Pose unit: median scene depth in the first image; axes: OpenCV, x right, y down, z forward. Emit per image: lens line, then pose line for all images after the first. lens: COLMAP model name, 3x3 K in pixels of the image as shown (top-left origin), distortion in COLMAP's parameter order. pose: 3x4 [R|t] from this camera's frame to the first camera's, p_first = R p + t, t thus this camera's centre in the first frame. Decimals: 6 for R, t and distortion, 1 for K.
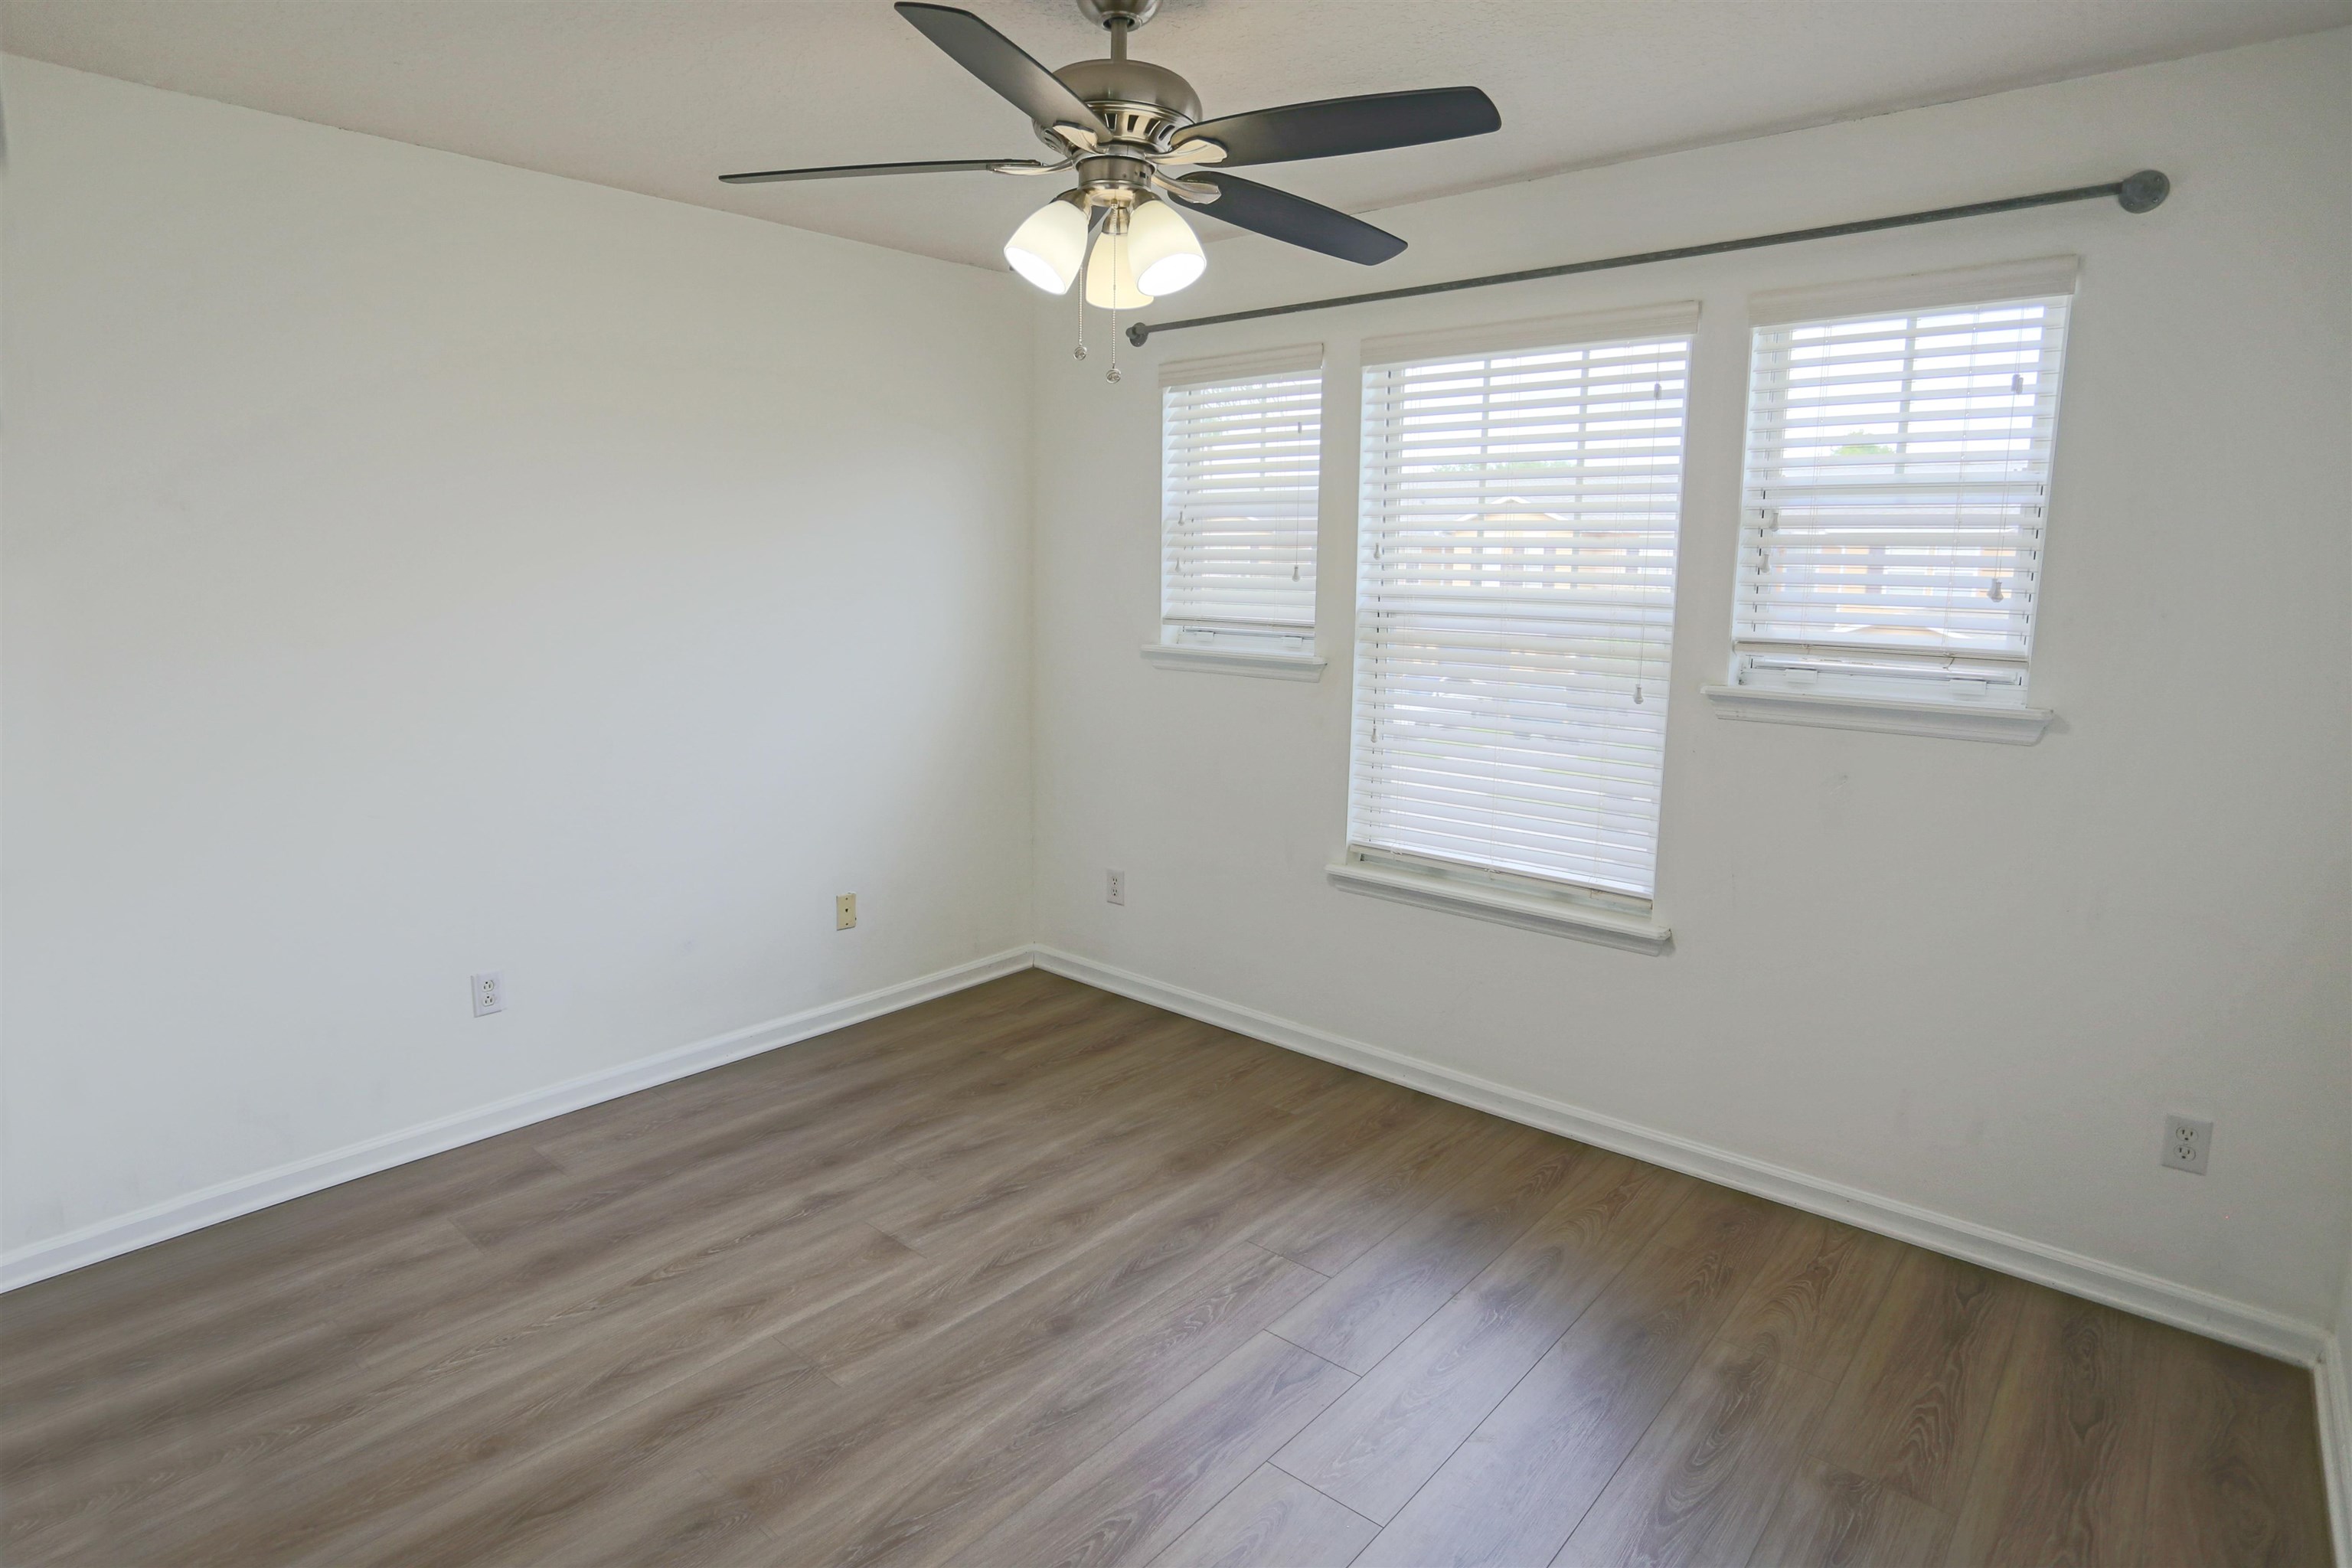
lens RADIAL K [[1251.4, 0, 1167.7], [0, 1251.4, 777.7], [0, 0, 1]] dist [-0.080503, 0.021779]
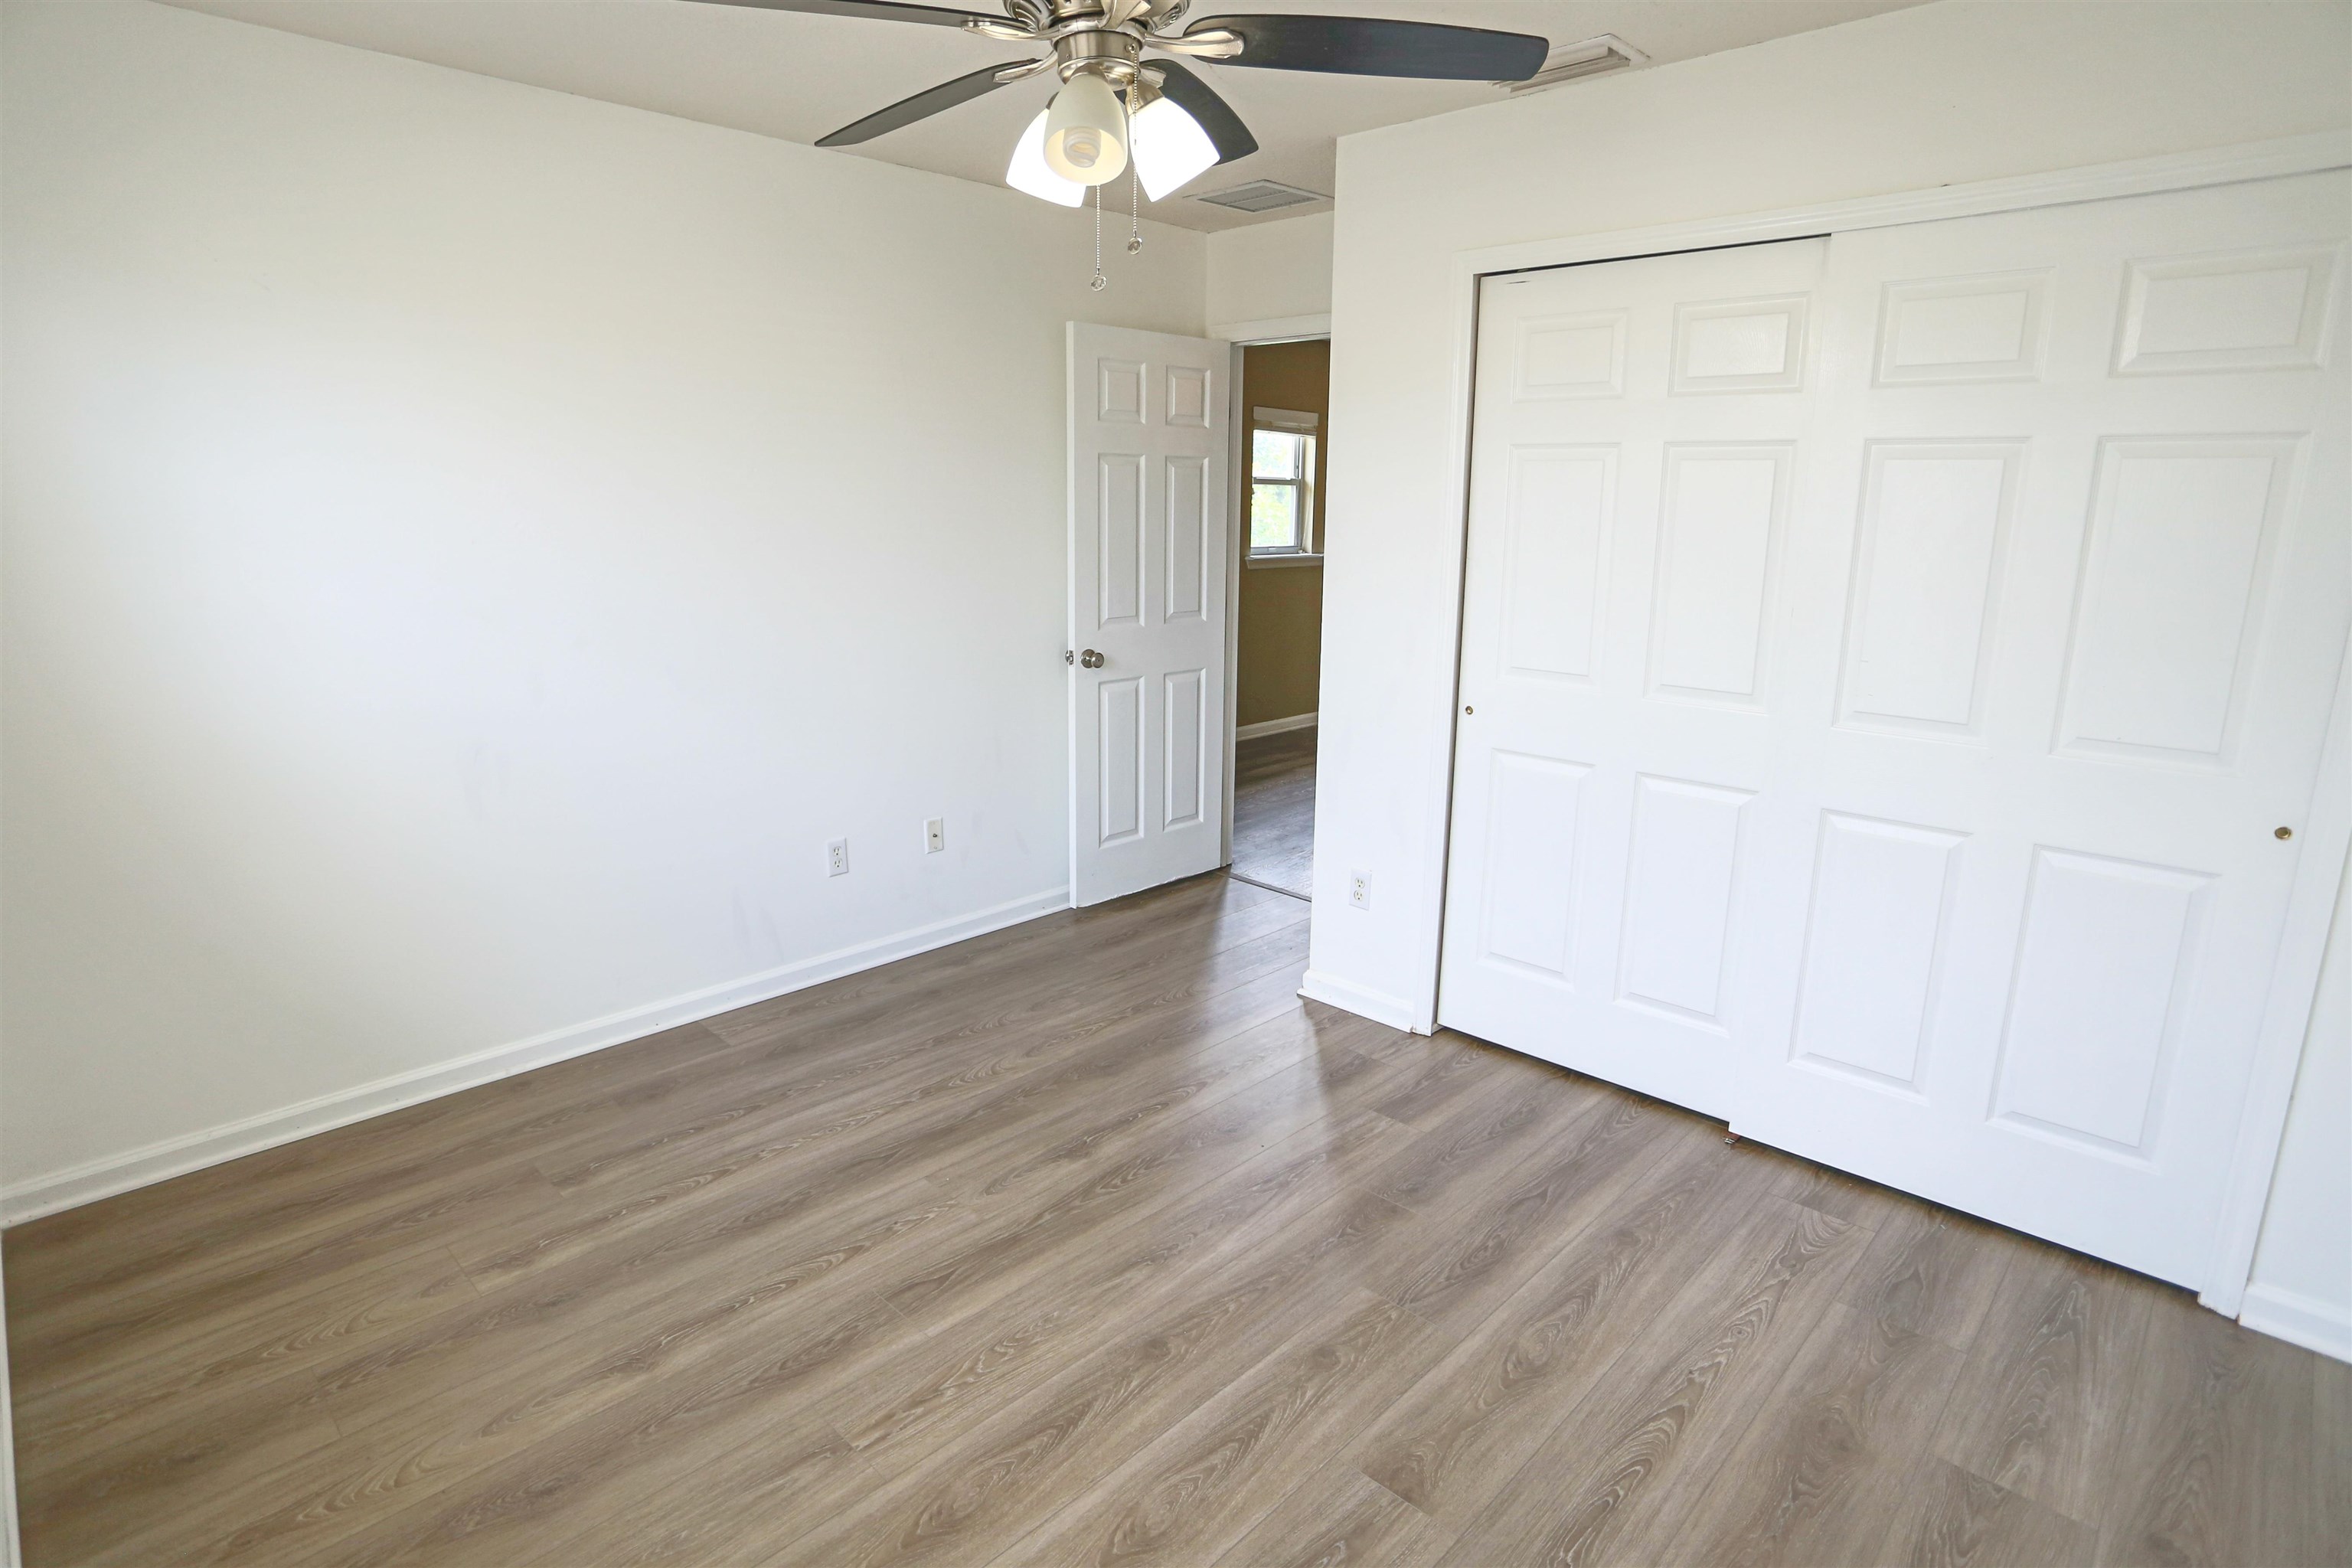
lens RADIAL K [[1218.9, 0, 1168.5], [0, 1218.9, 766.7], [0, 0, 1]] dist [-0.079862, 0.032224]
pose [[-0.997765, -0.031743, 0.058800, -0.109626], [-0.007365, 0.926845, 0.375373, -0.224191], [-0.066414, 0.374101, -0.925007, 1.329538]]
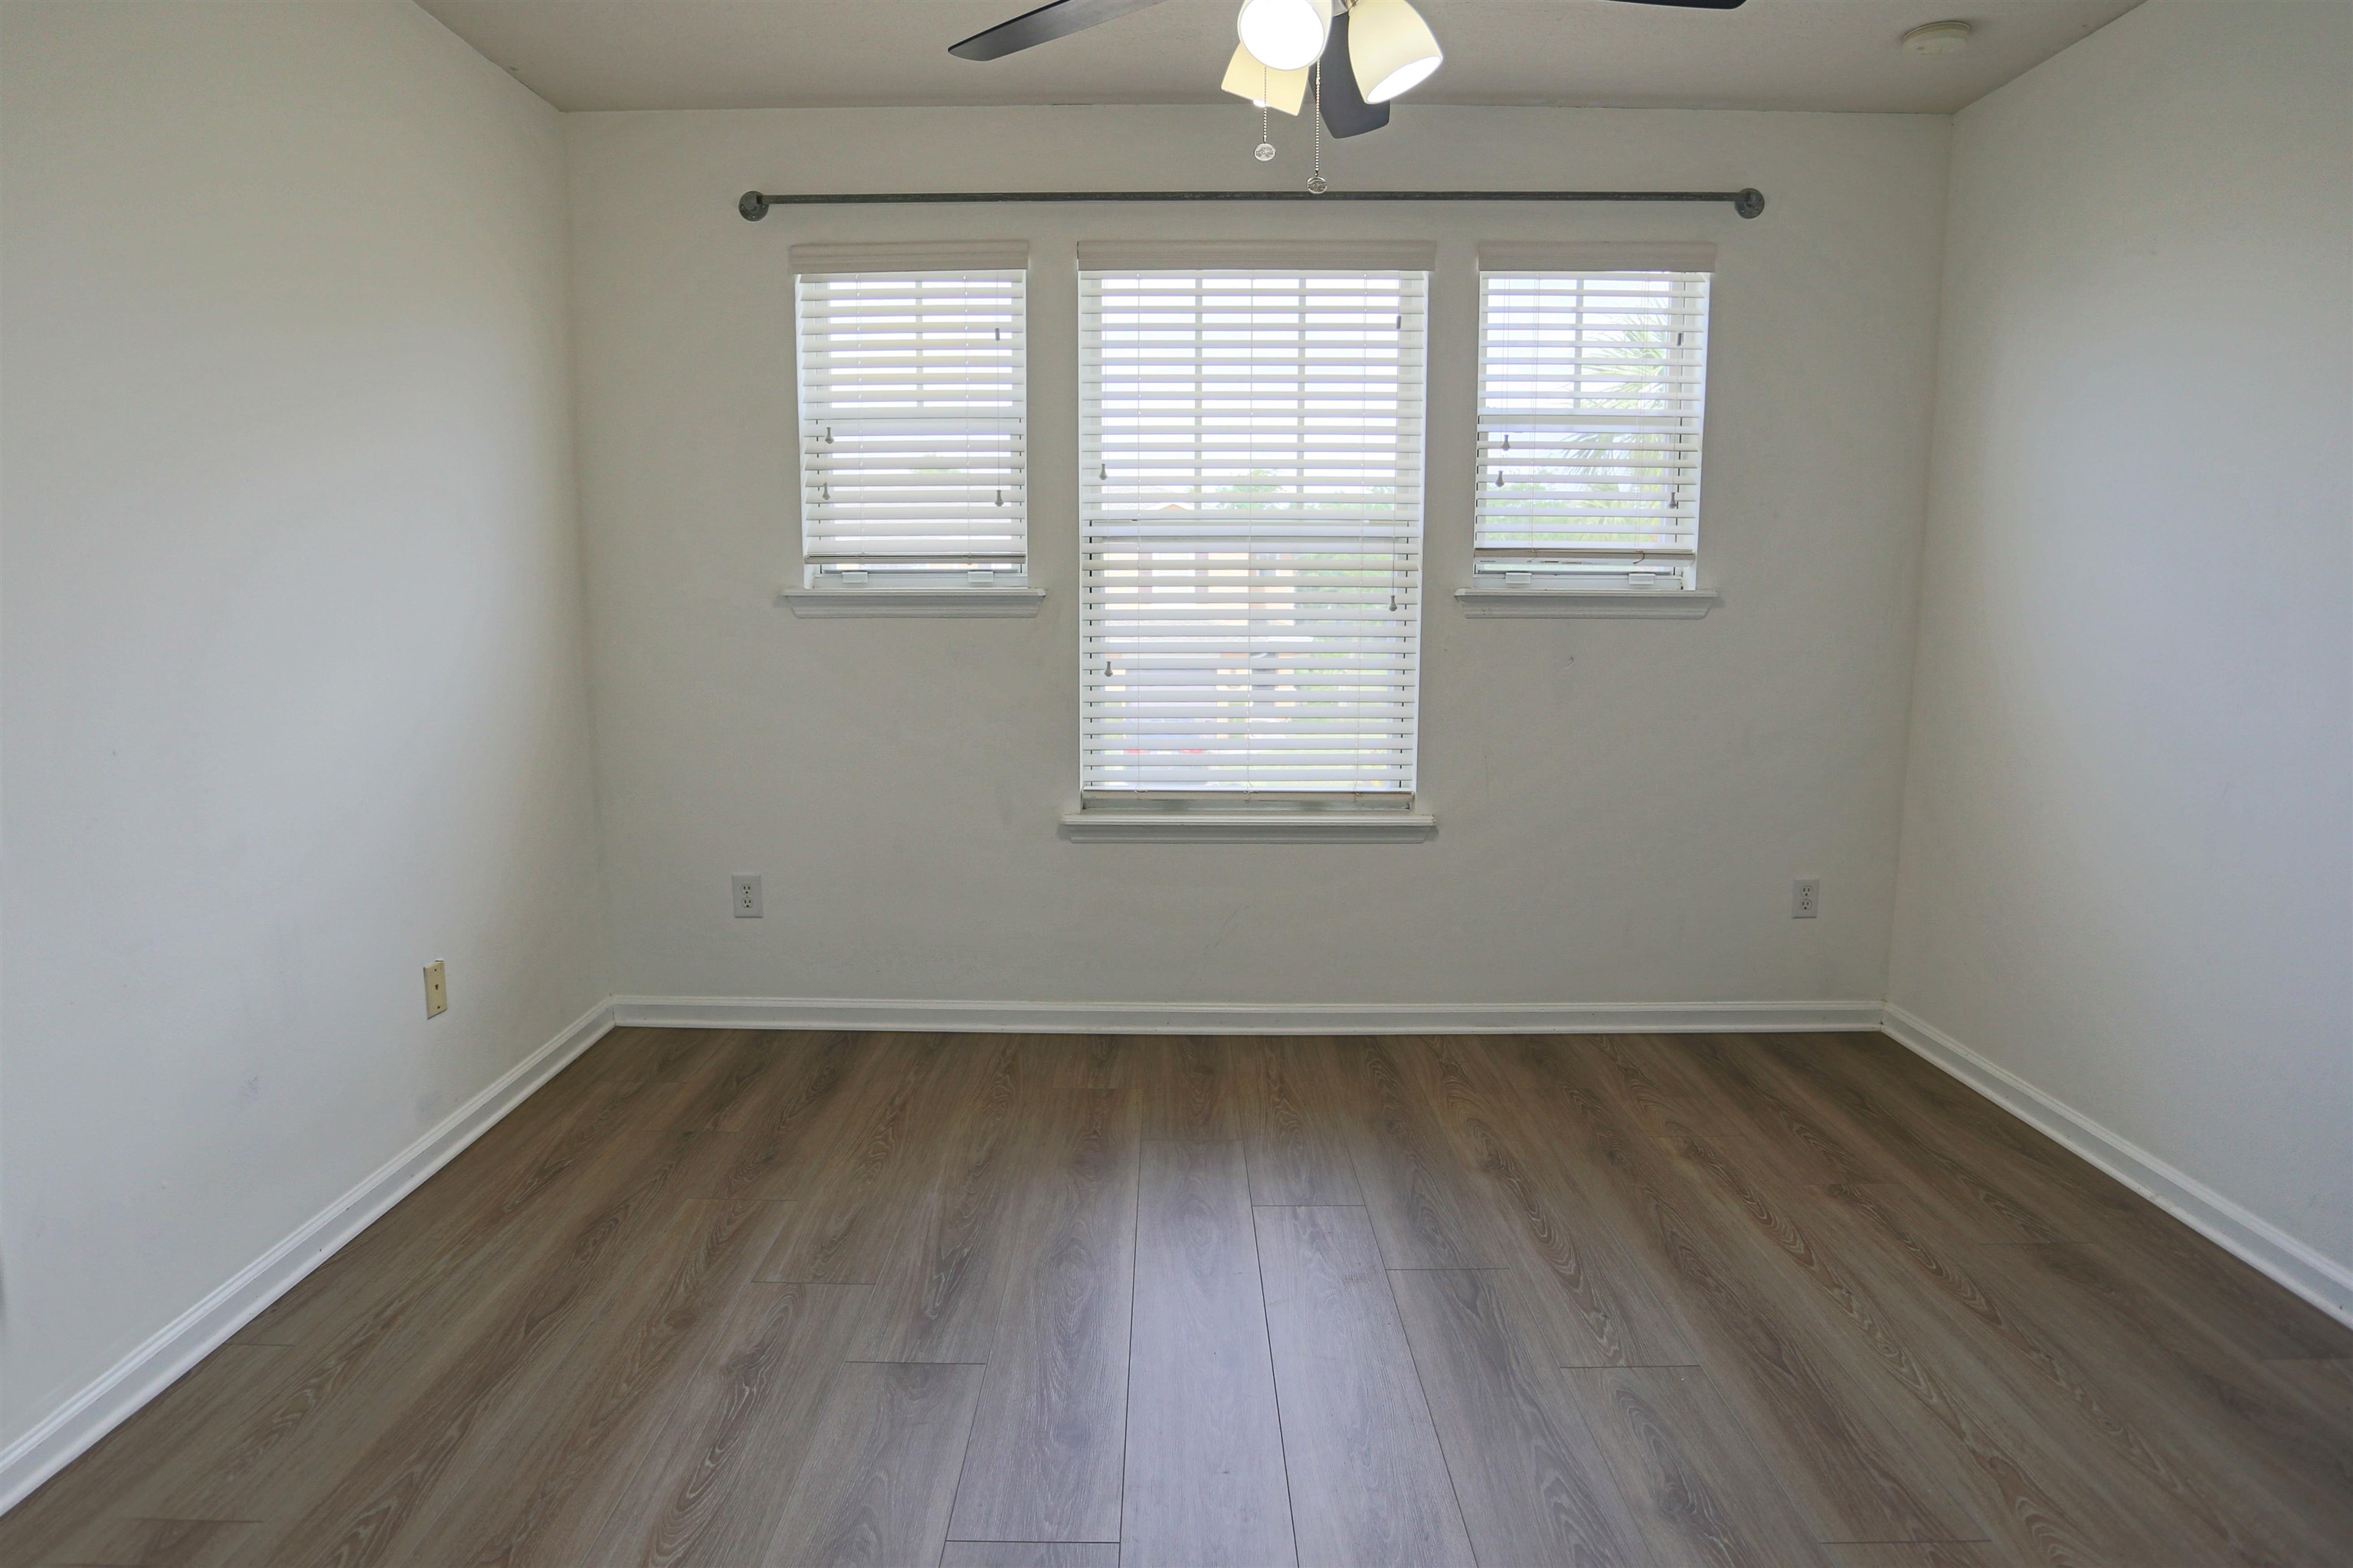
lens RADIAL K [[1270.2, 0, 1178.0], [0, 1270.2, 752.7], [0, 0, 1]] dist [-0.053054, 0.021732]
pose [[0.757215, -0.098823, 0.645647, -0.492972], [0.117036, 0.993018, 0.014731, 0.023389], [-0.642595, 0.064410, 0.763494, 0.287064]]
